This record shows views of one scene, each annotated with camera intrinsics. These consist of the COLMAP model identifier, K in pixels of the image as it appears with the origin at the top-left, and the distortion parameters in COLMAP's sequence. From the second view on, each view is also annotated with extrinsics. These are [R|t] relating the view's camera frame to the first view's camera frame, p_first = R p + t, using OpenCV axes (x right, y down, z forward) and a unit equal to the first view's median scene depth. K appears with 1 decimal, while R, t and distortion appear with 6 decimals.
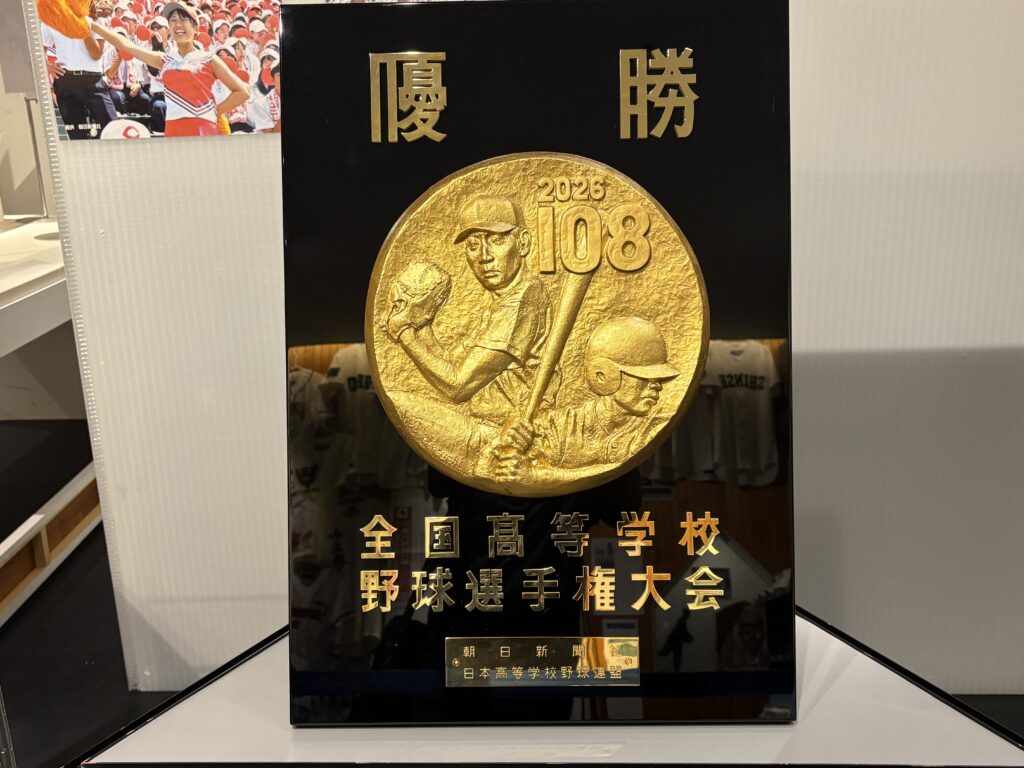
lens RADIAL K [[1055.3, 0, 510.0], [0, 1055.3, 384.6], [0, 0, 1]] dist [0.051417, 0.000000]
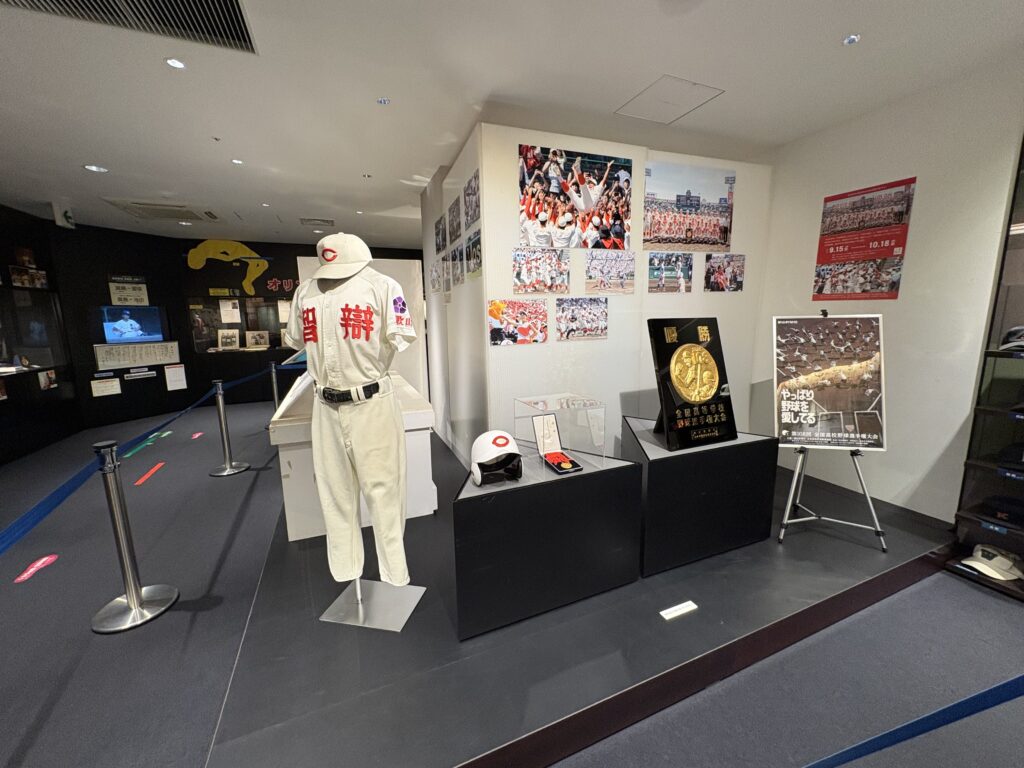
lens RADIAL K [[408.4, 0, 514.9], [0, 408.4, 383.4], [0, 0, 1]] dist [-0.000917, -0.000012]
pose [[0.905388, -0.057434, 0.420682, -0.981638], [0.113316, 0.987556, -0.109050, 0.069365], [-0.409184, 0.146402, 0.900630, -0.311944]]
